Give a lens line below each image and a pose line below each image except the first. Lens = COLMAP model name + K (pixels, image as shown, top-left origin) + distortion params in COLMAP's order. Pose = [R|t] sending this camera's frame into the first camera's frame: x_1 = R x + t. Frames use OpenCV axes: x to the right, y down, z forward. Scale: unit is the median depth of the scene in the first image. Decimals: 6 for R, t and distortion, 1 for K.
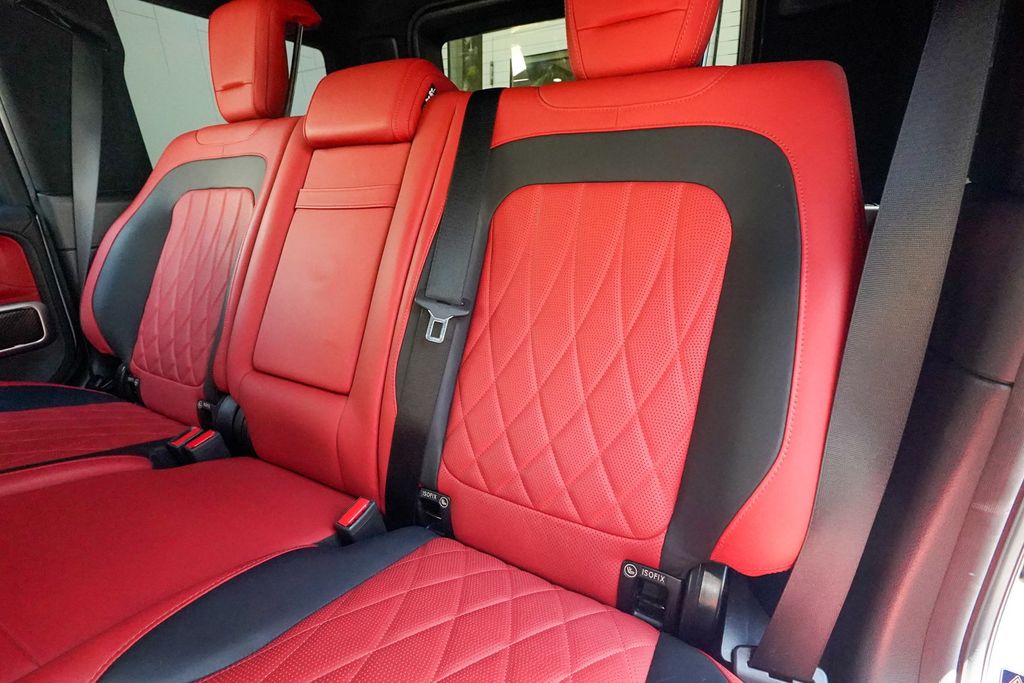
lens RADIAL K [[472.1, 0, 506.3], [0, 472.1, 344.8], [0, 0, 1]] dist [-0.018918, 0.010163]
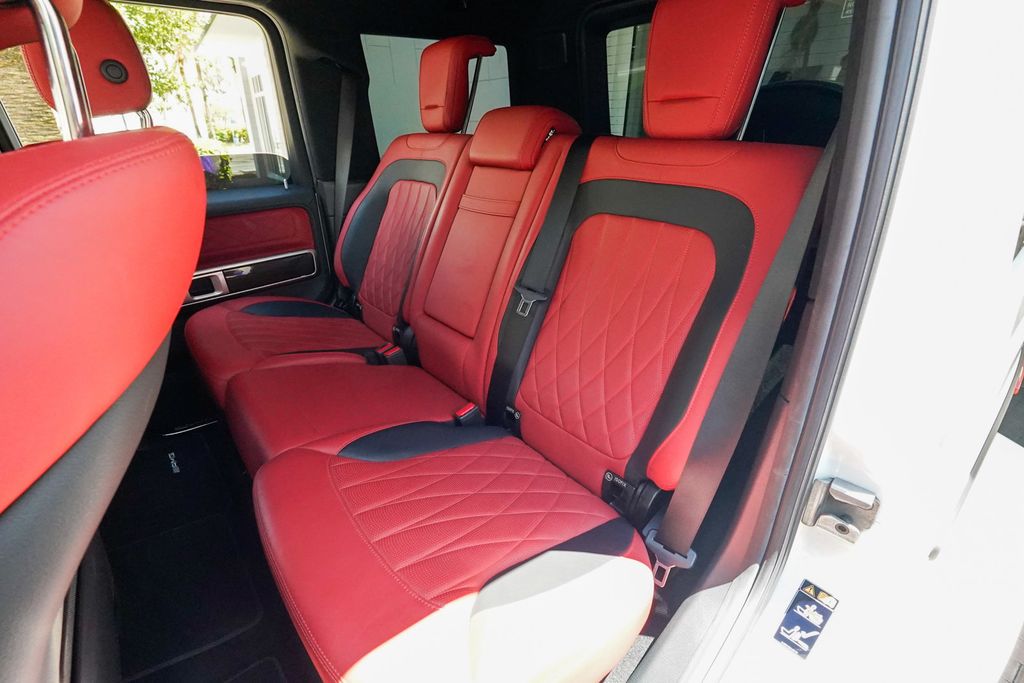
lens RADIAL K [[472.1, 0, 506.3], [0, 472.1, 344.8], [0, 0, 1]] dist [-0.018918, 0.010163]
pose [[0.926911, 0.154880, -0.341831, 0.288216], [-0.110341, 0.983079, 0.146221, -0.109456], [0.358694, -0.097815, 0.928316, -0.397006]]
